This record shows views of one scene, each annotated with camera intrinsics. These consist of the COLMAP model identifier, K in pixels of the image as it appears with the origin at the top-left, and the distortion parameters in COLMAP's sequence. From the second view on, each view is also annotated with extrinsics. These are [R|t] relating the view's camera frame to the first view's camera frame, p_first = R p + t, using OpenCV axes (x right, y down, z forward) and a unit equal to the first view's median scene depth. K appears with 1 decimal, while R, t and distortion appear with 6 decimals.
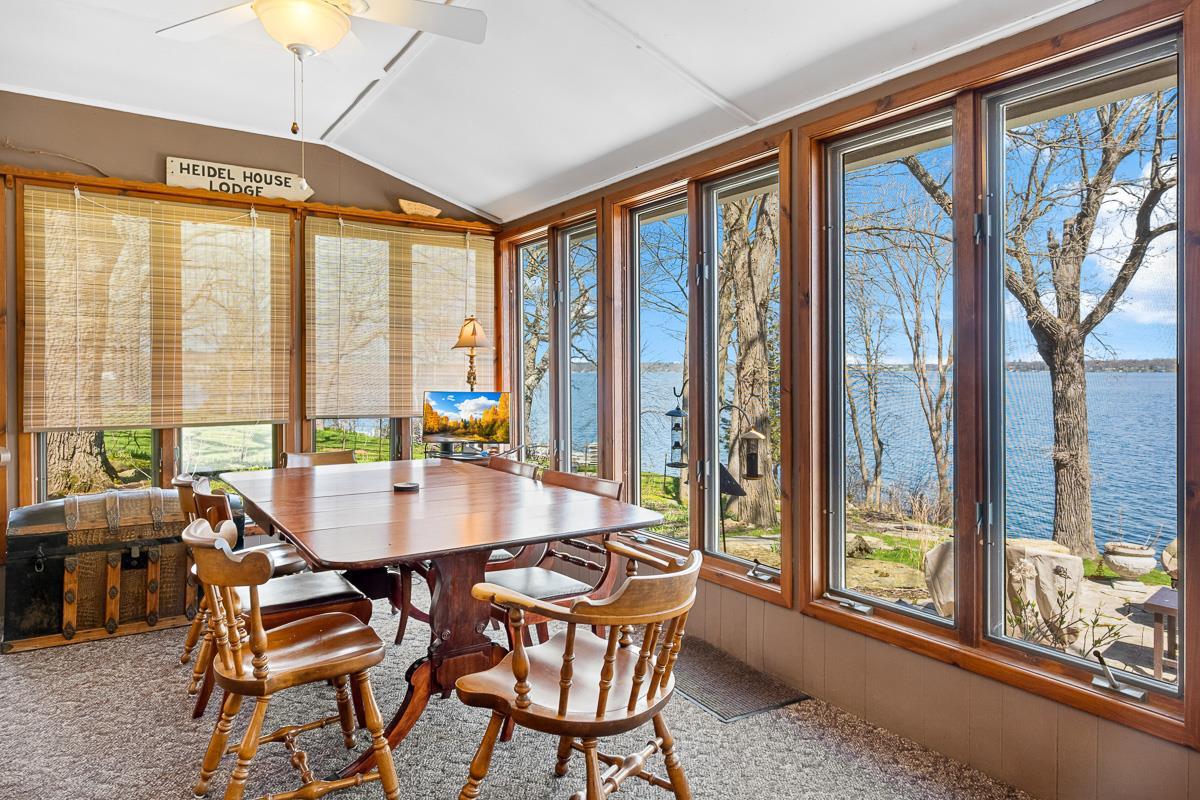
lens RADIAL K [[743.5, 0, 596.4], [0, 743.5, 373.7], [0, 0, 1]] dist [0.002396, 0.001536]
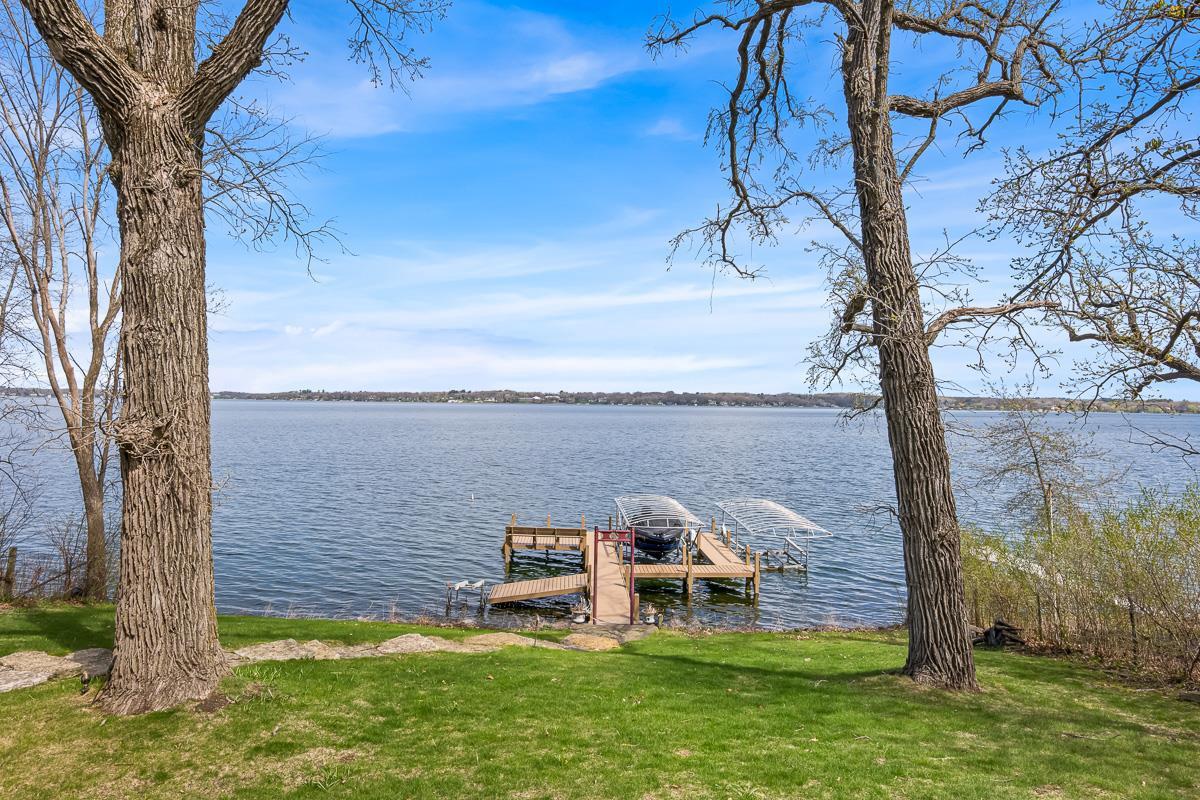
lens RADIAL K [[709.1, 0, 600.0], [0, 709.1, 400.0], [0, 0, 1]] dist [0.003828, 0.000684]
pose [[0.631016, 0.014266, 0.775638, 0.532036], [-0.010904, 0.999895, -0.009520, 0.102196], [-0.775693, -0.002451, 0.631106, 0.638511]]
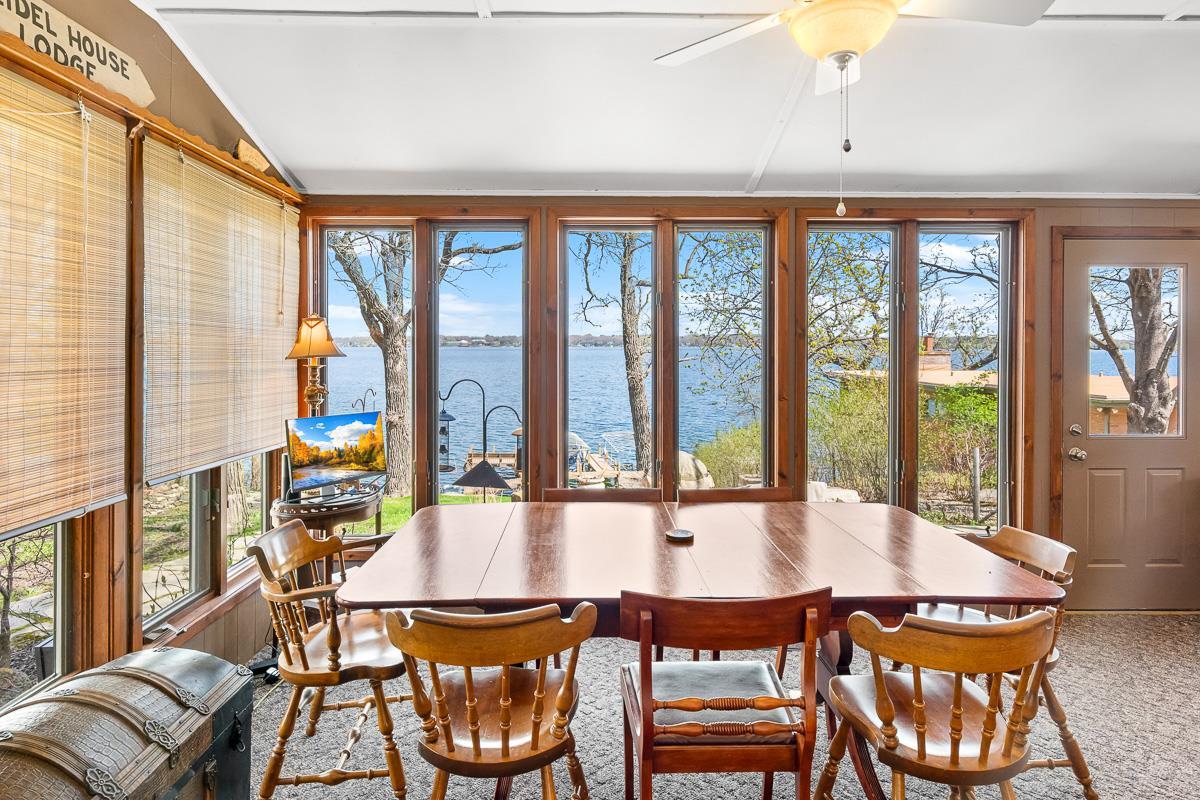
lens RADIAL K [[660.4, 0, 598.0], [0, 660.4, 340.0], [0, 0, 1]] dist [0.005578, 0.001331]
pose [[0.539491, 0.009238, 0.841941, -0.150382], [0.001102, 0.999931, -0.011678, -0.010405], [-0.841991, 0.007228, 0.539444, 0.099476]]
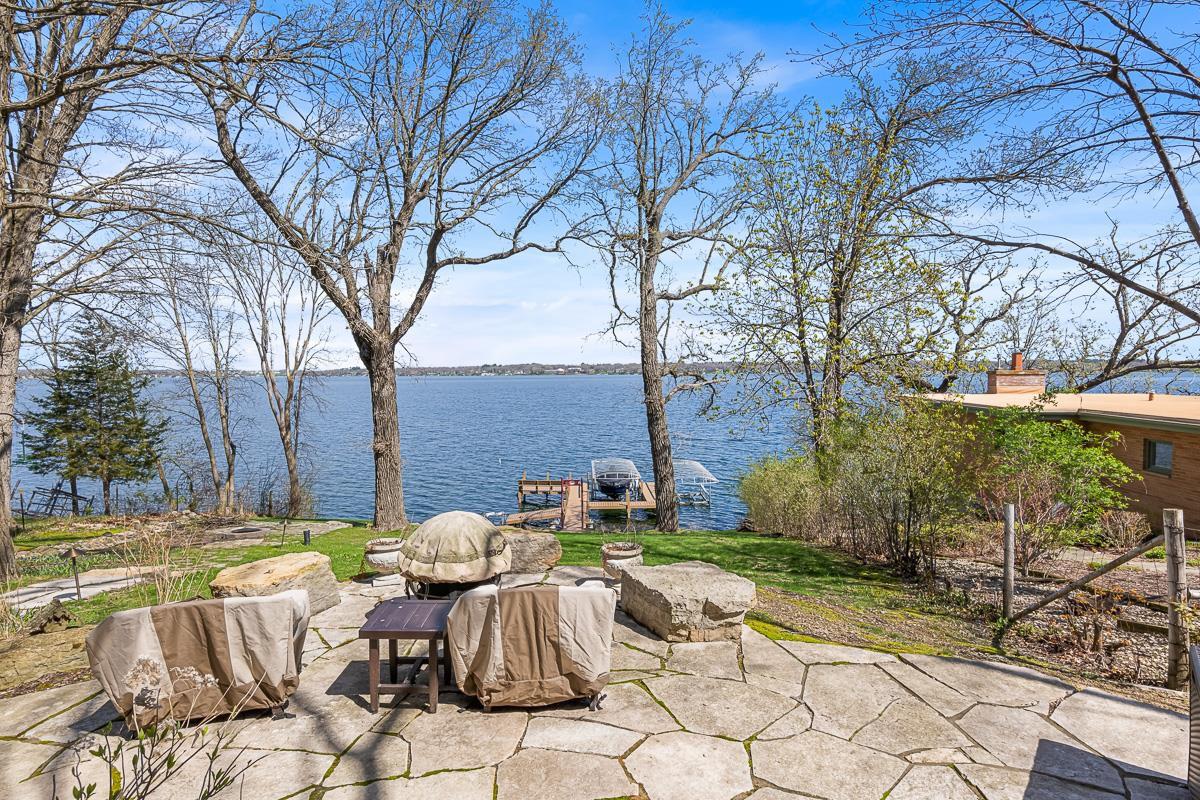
lens RADIAL K [[645.6, 0, 600.0], [0, 645.6, 400.0], [0, 0, 1]] dist [-0.001535, 0.000158]
pose [[0.653931, -0.035020, 0.755743, 0.088573], [0.009620, 0.999232, 0.037979, 0.001397], [-0.756493, -0.017566, 0.653766, 0.071223]]
